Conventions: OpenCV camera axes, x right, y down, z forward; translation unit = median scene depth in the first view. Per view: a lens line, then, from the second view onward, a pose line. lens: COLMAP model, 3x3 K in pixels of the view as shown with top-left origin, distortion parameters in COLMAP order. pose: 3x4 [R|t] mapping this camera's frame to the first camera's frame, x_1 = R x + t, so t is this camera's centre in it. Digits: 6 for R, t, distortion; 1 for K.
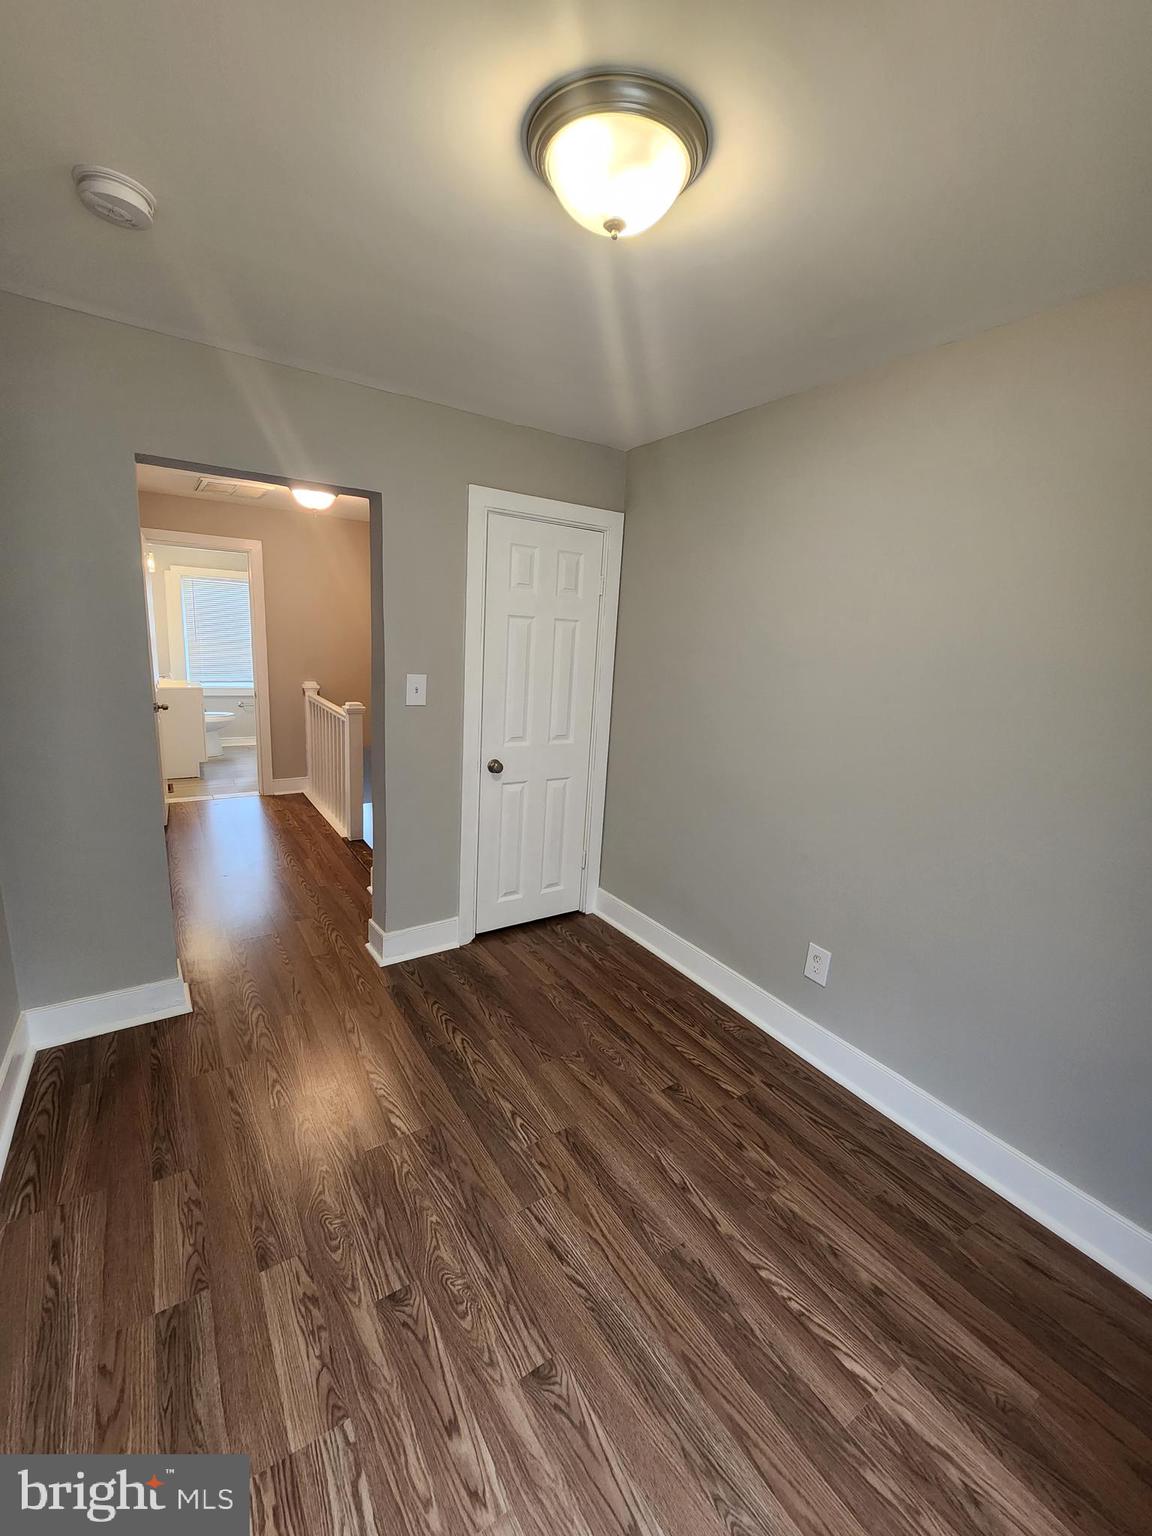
lens RADIAL K [[630.0, 0, 578.3], [0, 630.0, 763.4], [0, 0, 1]] dist [0.002586, -0.002583]
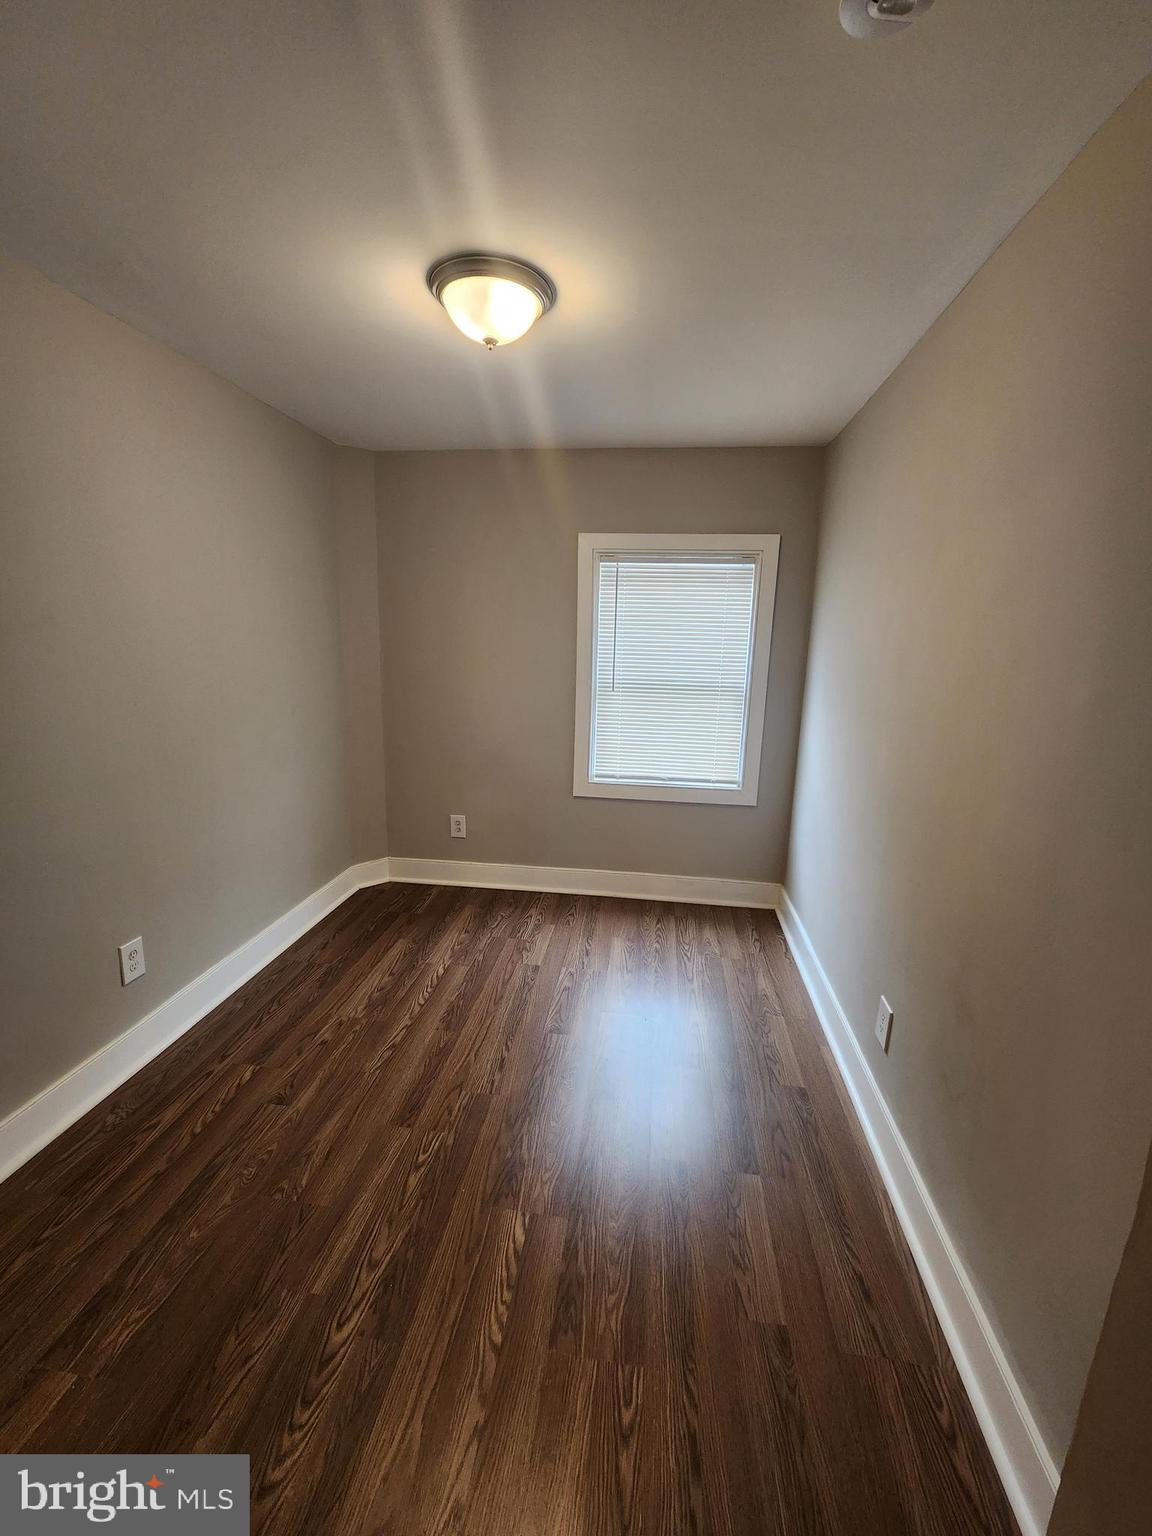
lens RADIAL K [[623.8, 0, 577.0], [0, 623.8, 766.0], [0, 0, 1]] dist [0.003705, -0.002673]
pose [[-0.744655, -0.215611, 0.631665, -0.732477], [0.071558, 0.915142, 0.396731, -0.300966], [-0.663603, 0.340628, -0.666036, 1.303900]]
